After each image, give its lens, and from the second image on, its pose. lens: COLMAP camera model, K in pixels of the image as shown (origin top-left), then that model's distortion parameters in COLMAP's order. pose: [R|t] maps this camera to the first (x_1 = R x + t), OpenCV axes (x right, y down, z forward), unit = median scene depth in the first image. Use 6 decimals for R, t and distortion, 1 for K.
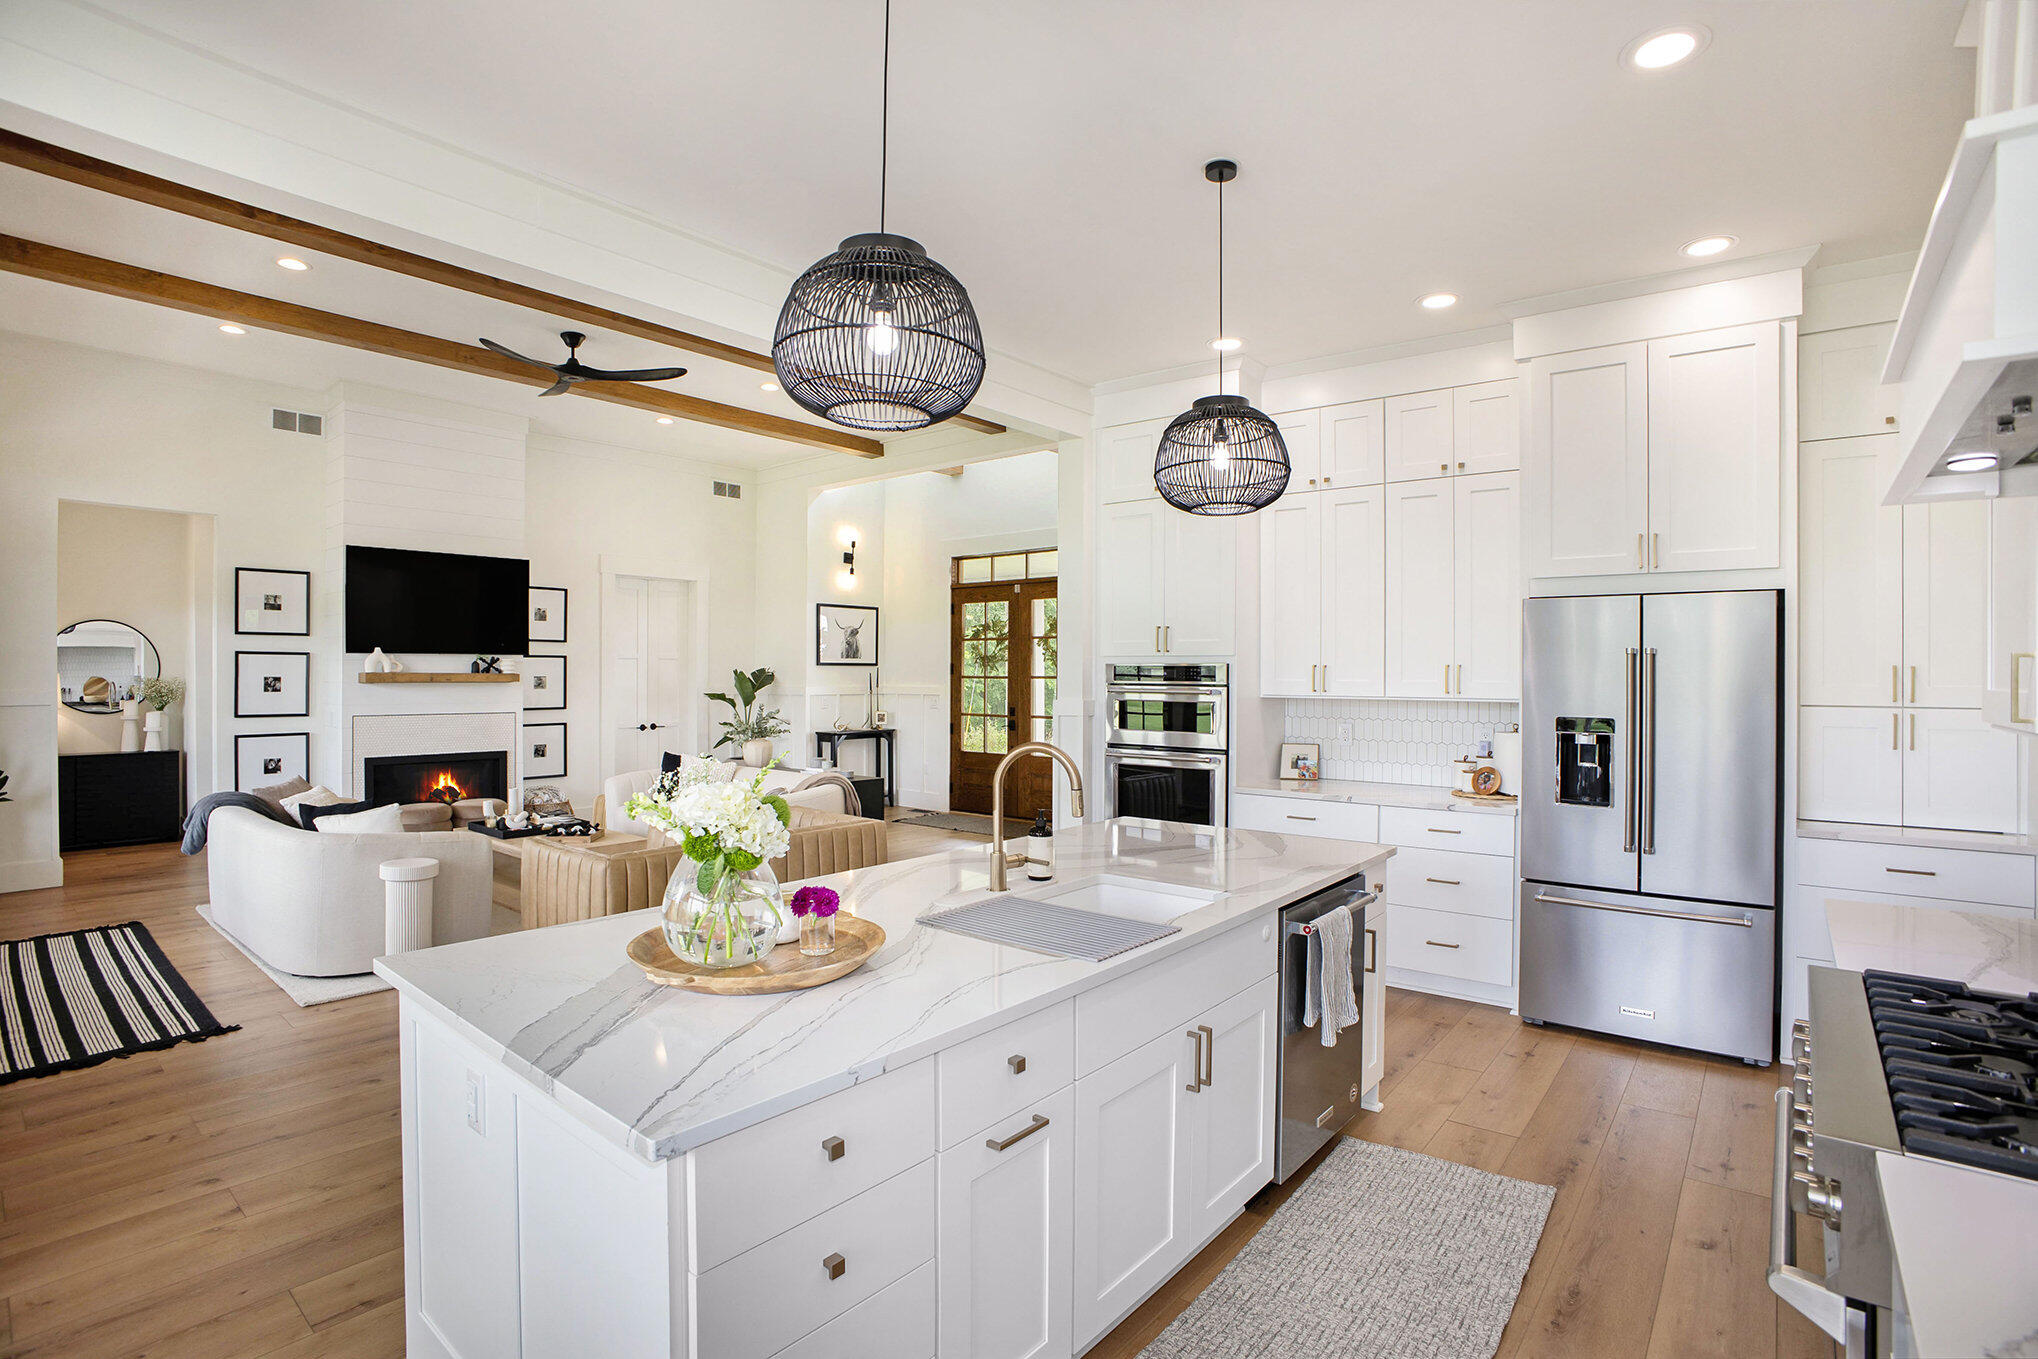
lens RADIAL K [[1012.5, 0, 1022.3], [0, 1012.5, 671.1], [0, 0, 1]] dist [-0.083790, 0.031992]
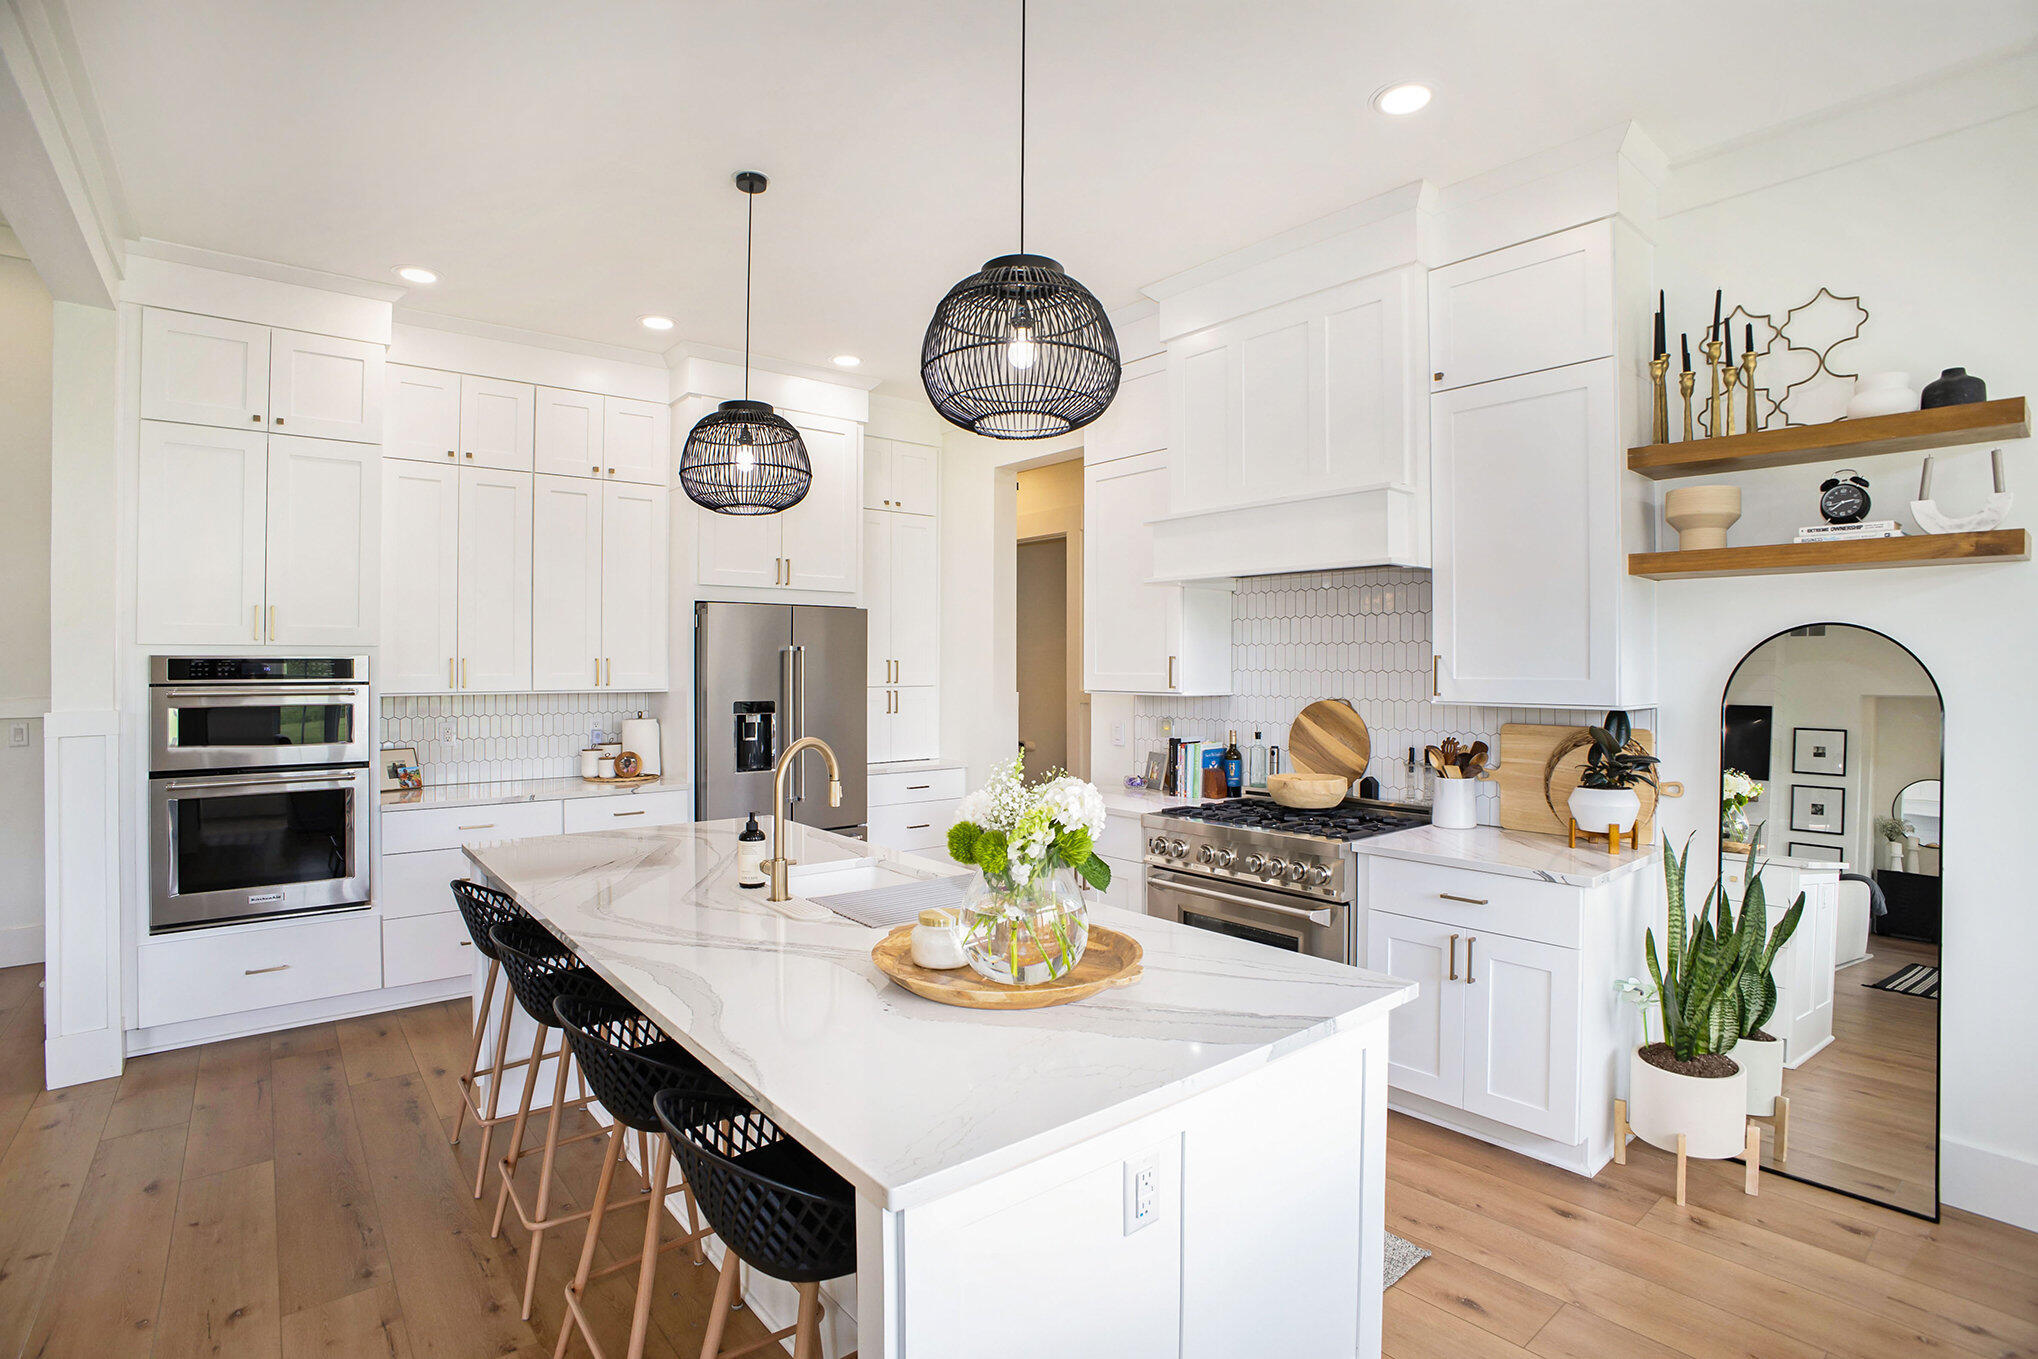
lens RADIAL K [[1030.0, 0, 1019.0], [0, 1030.0, 679.5], [0, 0, 1]] dist [-0.118038, 0.049965]
pose [[0.209906, -0.019110, 0.977535, -0.521400], [0.002075, 0.999815, 0.019101, -0.003437], [-0.977719, -0.001981, 0.209907, 0.341883]]
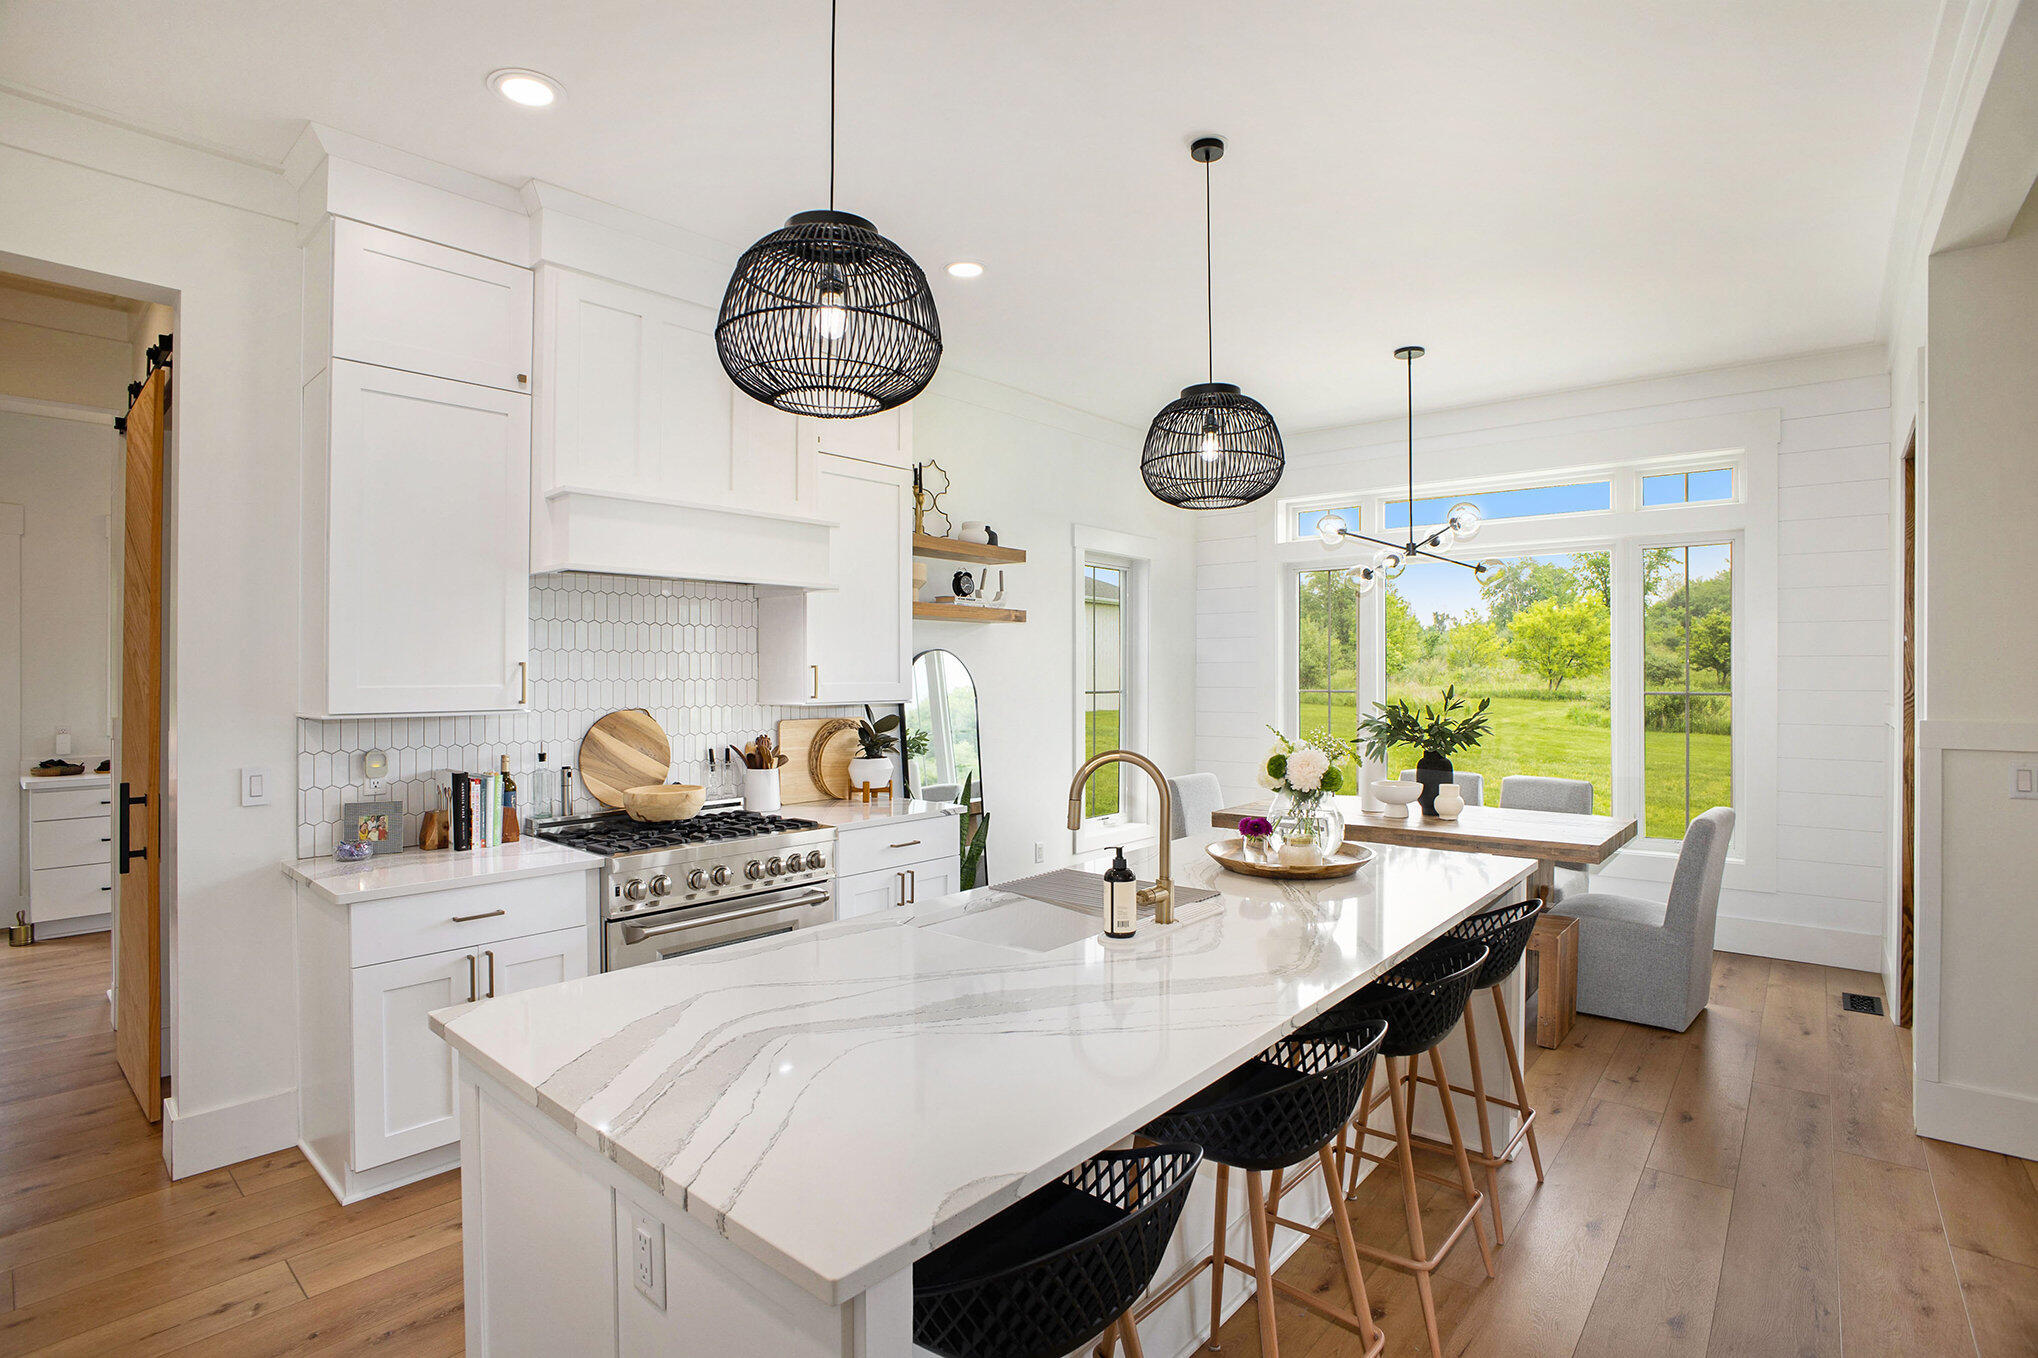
lens RADIAL K [[1012.5, 0, 1022.3], [0, 1012.5, 670.6], [0, 0, 1]] dist [-0.083790, 0.031992]
pose [[-0.997016, -0.002310, 0.077159, -0.019885], [-0.002081, 0.999993, 0.003041, -0.006193], [-0.077165, 0.002871, -0.997014, 1.065793]]
